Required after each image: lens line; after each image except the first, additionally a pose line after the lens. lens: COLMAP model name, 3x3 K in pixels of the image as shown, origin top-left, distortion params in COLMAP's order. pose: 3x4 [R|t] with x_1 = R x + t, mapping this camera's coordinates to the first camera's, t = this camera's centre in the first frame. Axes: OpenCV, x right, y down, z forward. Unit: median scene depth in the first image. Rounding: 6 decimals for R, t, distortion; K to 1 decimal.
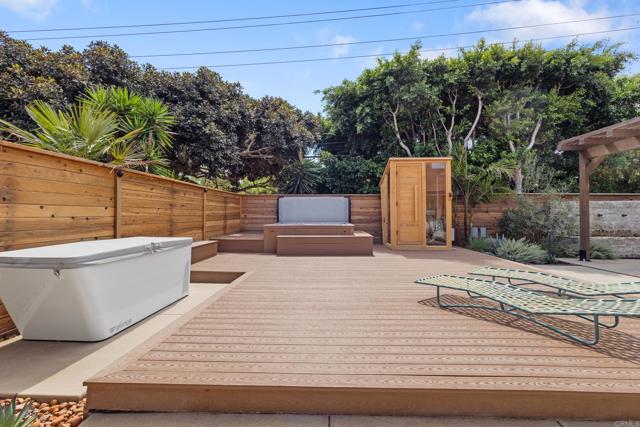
lens RADIAL K [[293.9, 0, 318.5], [0, 293.9, 214.0], [0, 0, 1]] dist [0.001735, -0.000273]
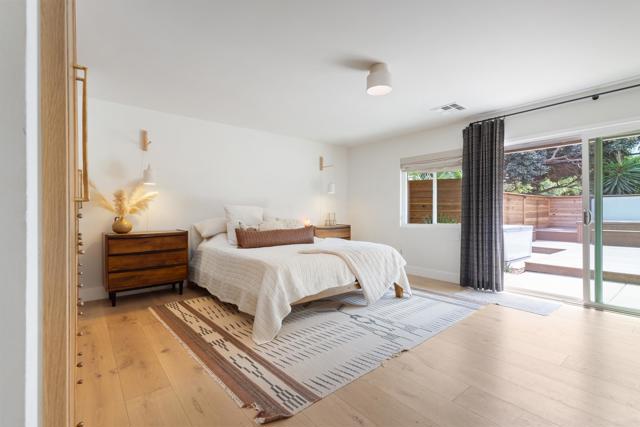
lens RADIAL K [[293.9, 0, 319.4], [0, 293.9, 212.4], [0, 0, 1]] dist [0.001735, -0.000273]
pose [[0.654946, -0.009929, -0.755610, 0.035812], [0.009546, 0.999943, -0.004865, -0.004587], [0.755615, -0.004026, 0.655003, -0.572275]]
